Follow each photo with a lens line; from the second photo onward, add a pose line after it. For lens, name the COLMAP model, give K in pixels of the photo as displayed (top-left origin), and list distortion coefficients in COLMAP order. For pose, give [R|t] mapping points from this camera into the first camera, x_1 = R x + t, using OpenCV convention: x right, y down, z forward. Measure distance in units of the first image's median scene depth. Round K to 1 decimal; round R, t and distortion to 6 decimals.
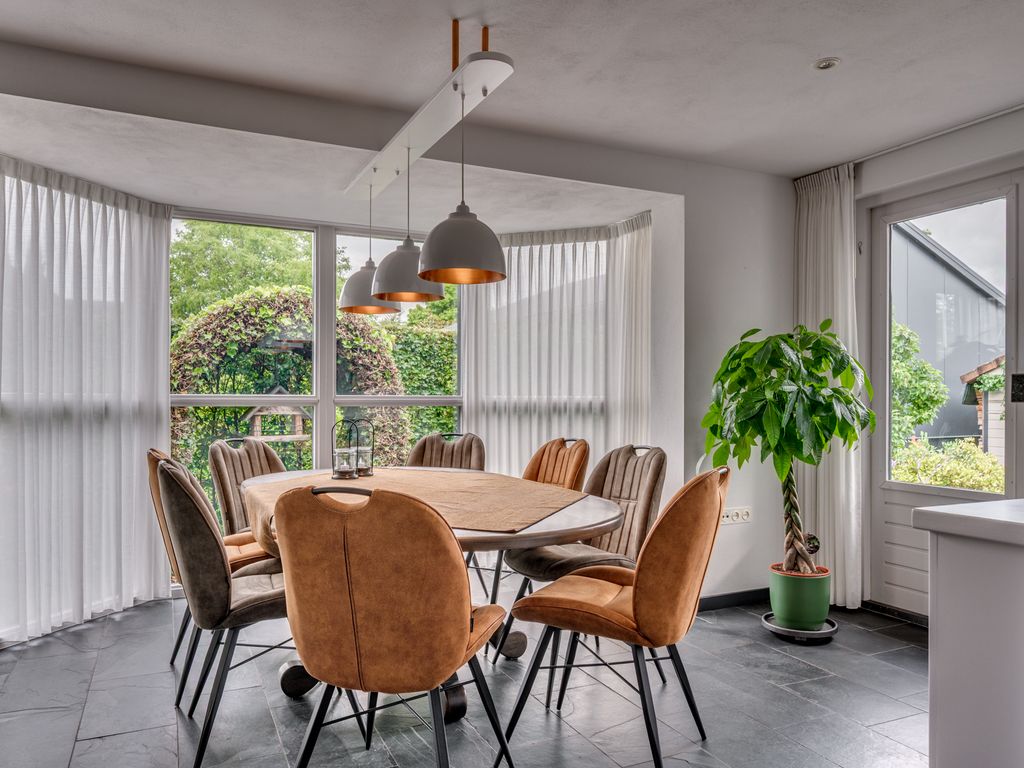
lens RADIAL K [[738.8, 0, 514.0], [0, 738.8, 396.0], [0, 0, 1]] dist [0.000151, 0.000708]
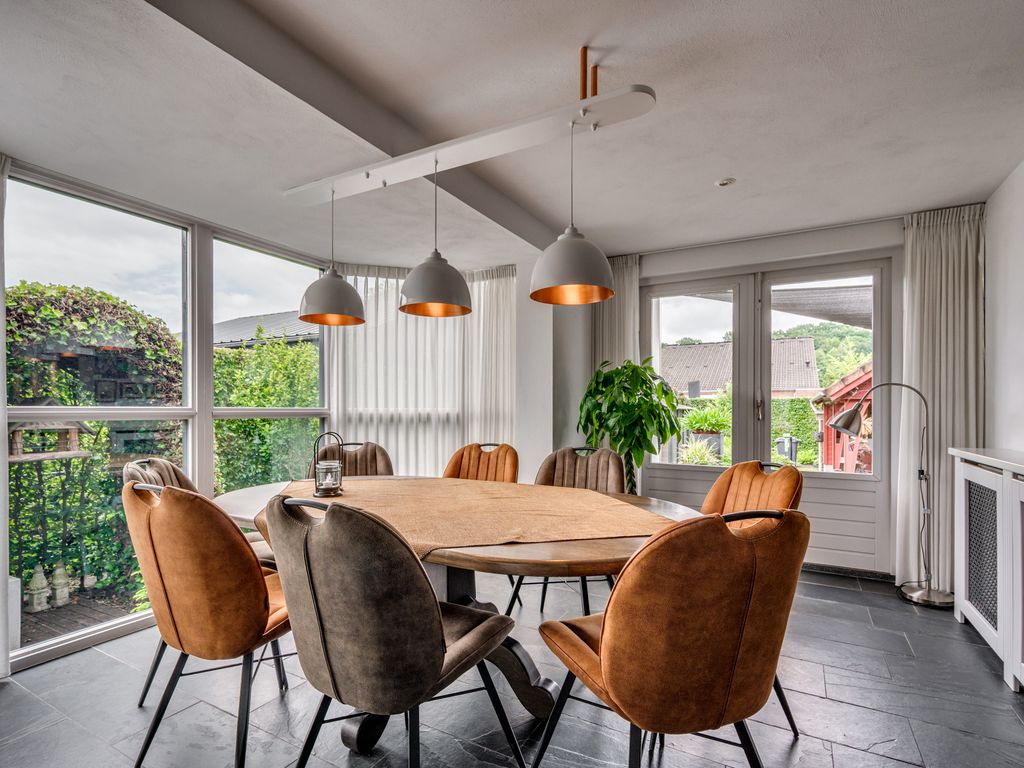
lens RADIAL K [[511.1, 0, 506.3], [0, 511.1, 409.3], [0, 0, 1]] dist [0.001793, 0.000127]
pose [[0.819179, -0.001747, 0.573535, -0.341854], [-0.000062, 0.999995, 0.003135, -0.000850], [-0.573538, -0.002604, 0.819175, 0.273838]]
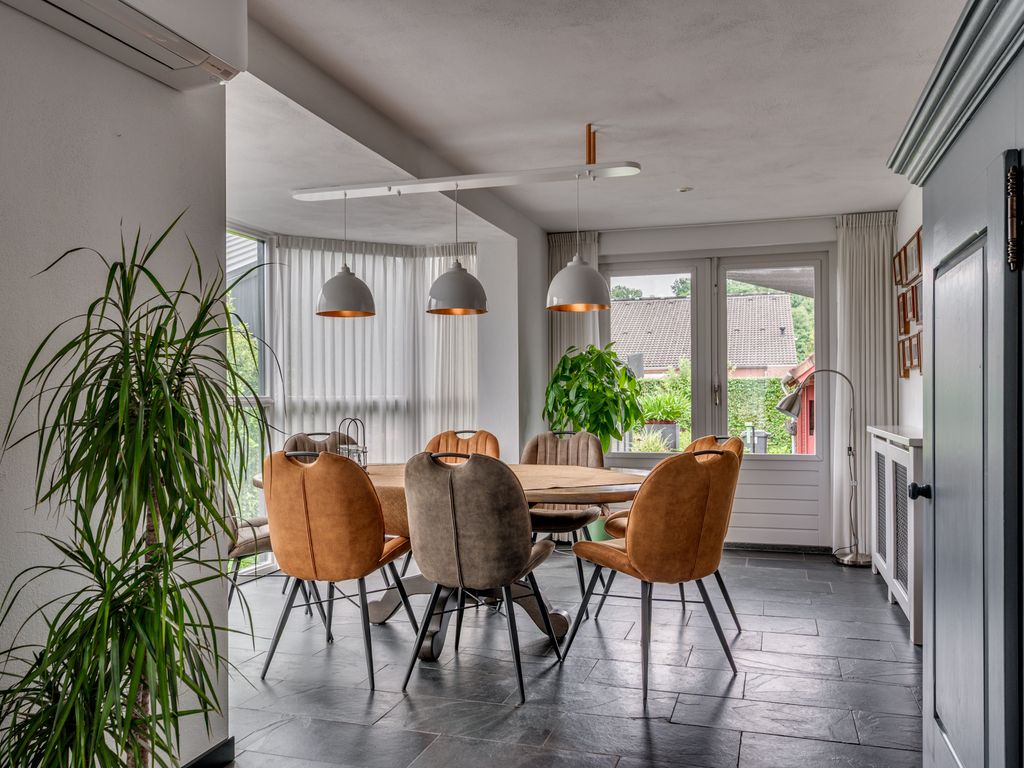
lens RADIAL K [[814.8, 0, 512.0], [0, 814.8, 384.0], [0, 0, 1]] dist [-0.014776, -0.001891]
pose [[0.684415, 0.002982, 0.729086, -0.756313], [0.006909, 0.999920, -0.010575, -0.003131], [-0.729060, 0.012275, 0.684340, 0.035155]]
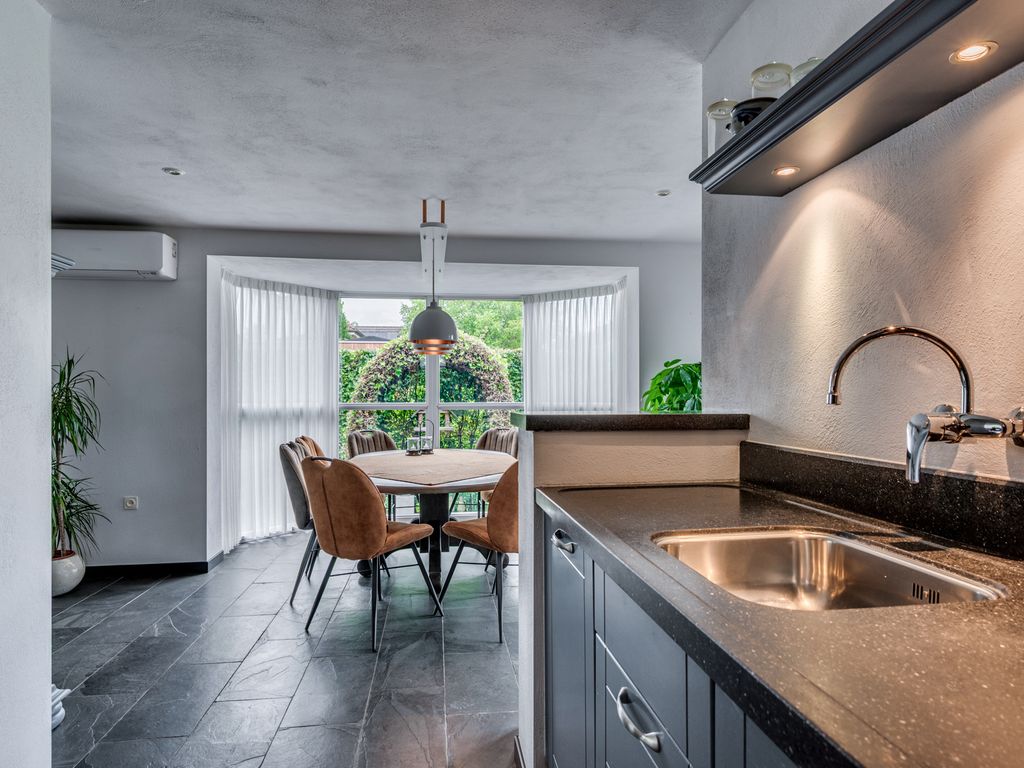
lens RADIAL K [[607.5, 0, 514.3], [0, 607.5, 391.8], [0, 0, 1]] dist [-0.002564, -0.000161]
pose [[0.952102, -0.006243, -0.305718, 0.336629], [0.005803, 0.999980, -0.002346, -0.022561], [0.305727, 0.000459, 0.952119, -0.195943]]
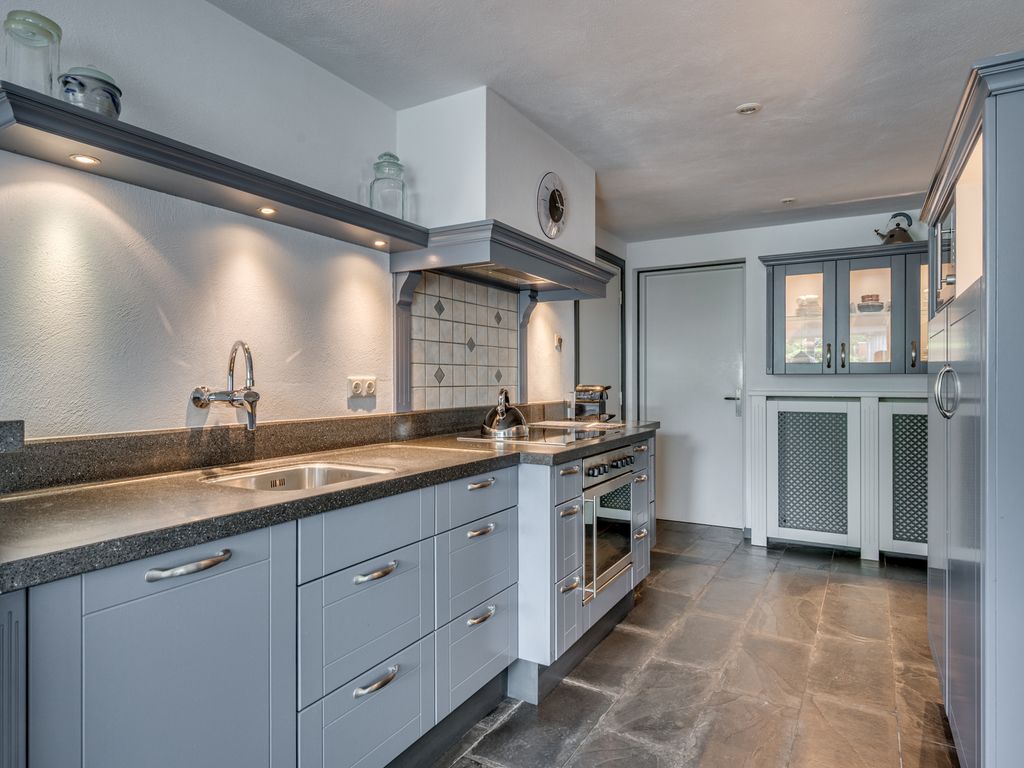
lens RADIAL K [[605.6, 0, 517.7], [0, 605.6, 381.5], [0, 0, 1]] dist [0.000289, 0.001380]
pose [[-0.568534, -0.004615, 0.822647, -0.051098], [-0.001719, 0.999989, 0.004422, -0.022614], [-0.822658, 0.001100, -0.568536, 0.176603]]
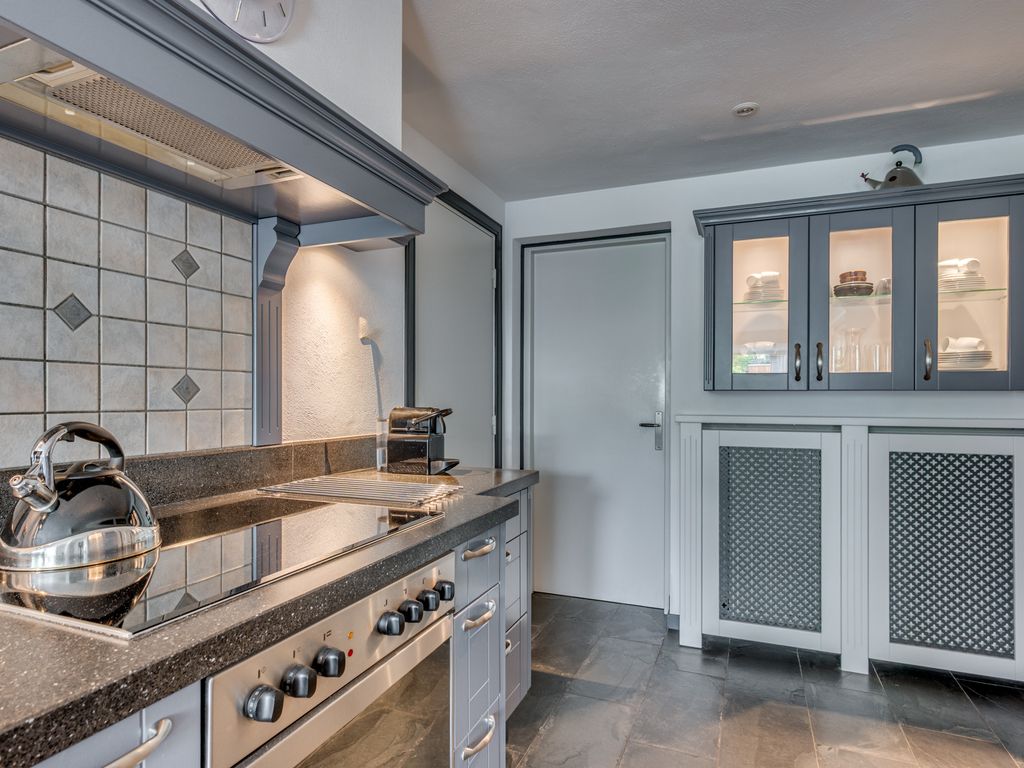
lens RADIAL K [[577.4, 0, 519.0], [0, 577.4, 399.1], [0, 0, 1]] dist [-0.000003, -0.000061]
pose [[-0.679843, -0.007131, 0.733323, 0.218943], [-0.005952, 0.999973, 0.004206, -0.022828], [-0.733334, -0.001505, -0.679867, -0.161035]]
